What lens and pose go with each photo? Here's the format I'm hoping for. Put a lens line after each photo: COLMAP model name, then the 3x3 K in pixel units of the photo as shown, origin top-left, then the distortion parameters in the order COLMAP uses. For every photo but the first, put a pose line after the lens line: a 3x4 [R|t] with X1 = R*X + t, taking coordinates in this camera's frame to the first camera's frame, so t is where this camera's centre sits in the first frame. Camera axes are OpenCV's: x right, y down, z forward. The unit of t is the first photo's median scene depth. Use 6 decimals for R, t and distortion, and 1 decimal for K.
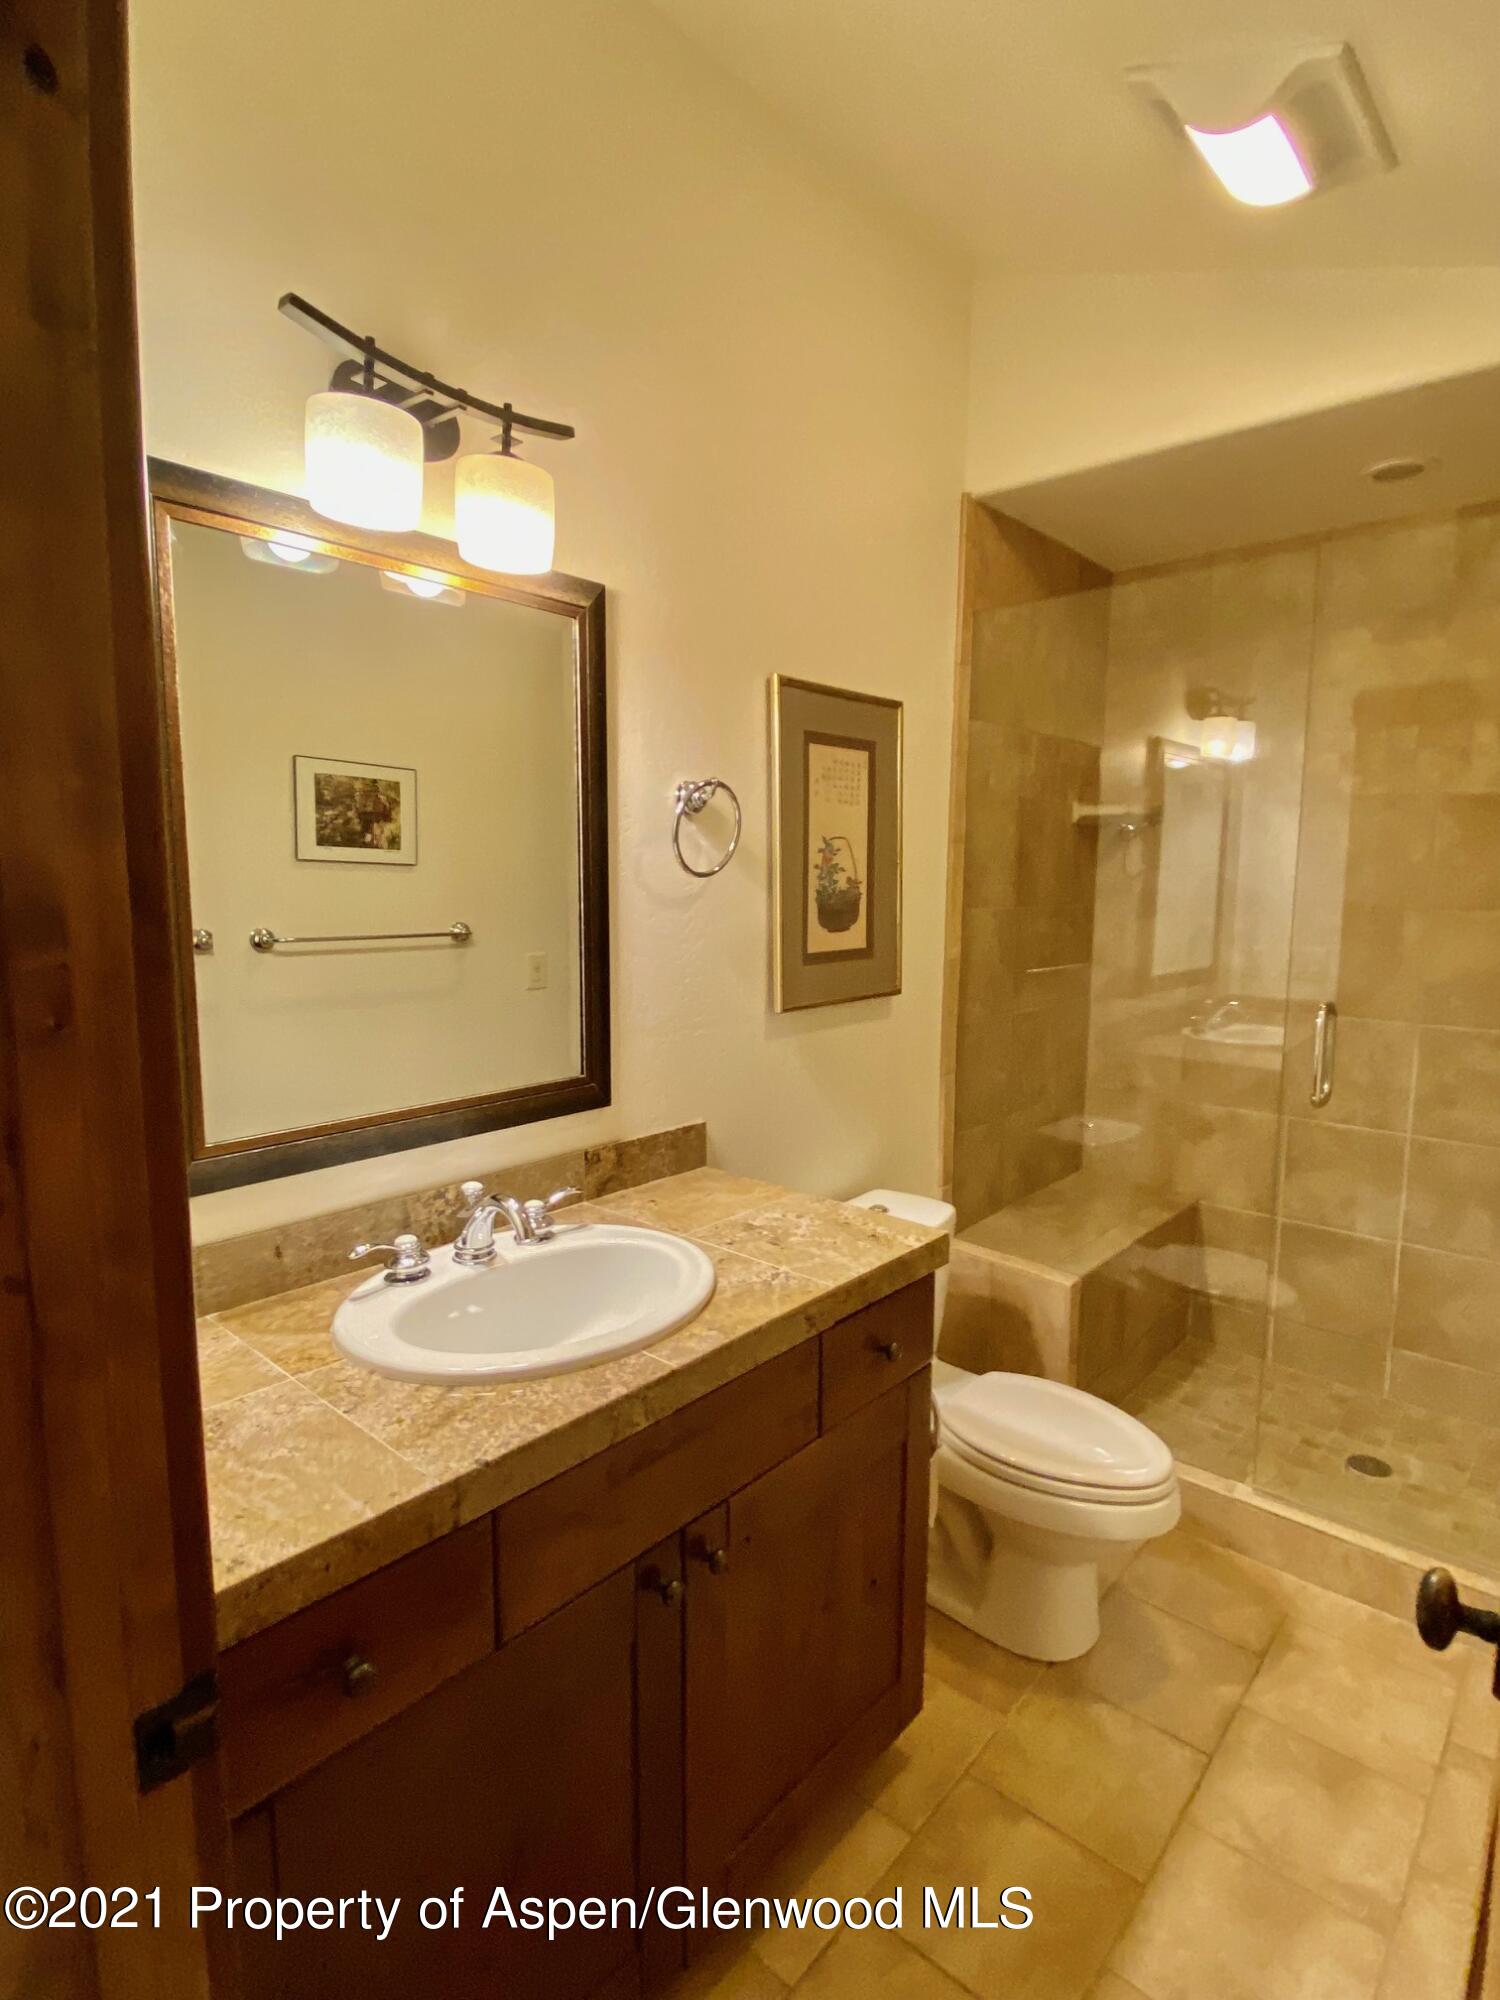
lens RADIAL K [[1025.1, 0, 750.0], [0, 1025.1, 1000.0], [0, 0, 1]] dist [0.036857, -0.035893]
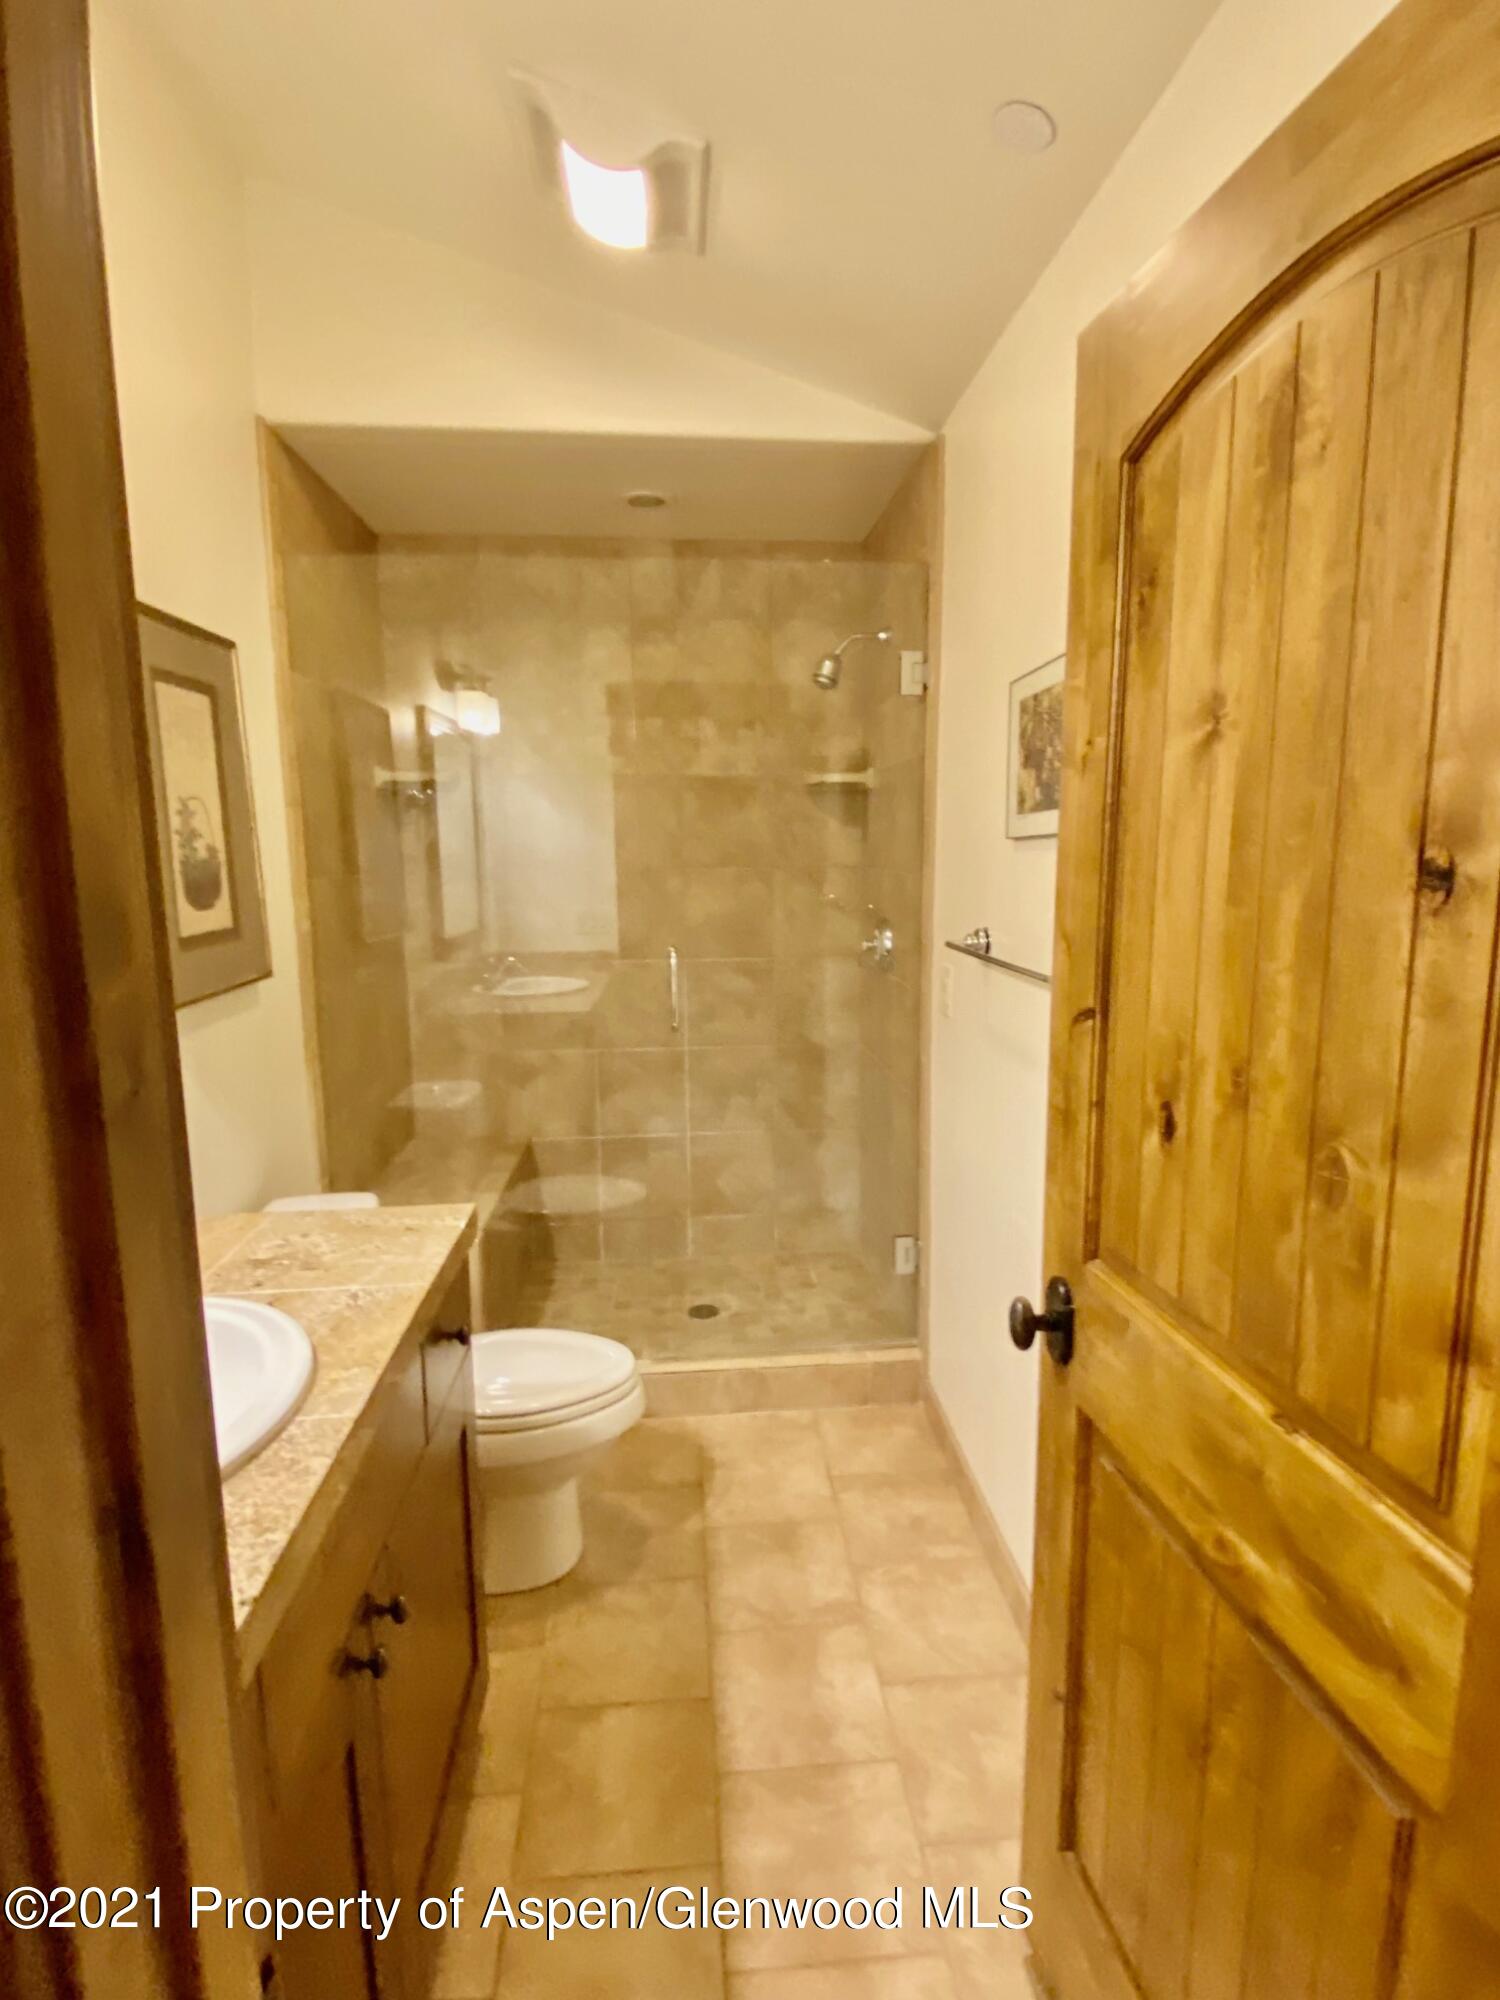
lens RADIAL K [[1033.1, 0, 753.9], [0, 1033.1, 1005.8], [0, 0, 1]] dist [0.064789, -0.095917]
pose [[0.682325, -0.123955, 0.720464, -0.212822], [0.099002, 0.992109, 0.076930, -0.008874], [-0.724315, 0.018836, 0.689212, 0.076756]]
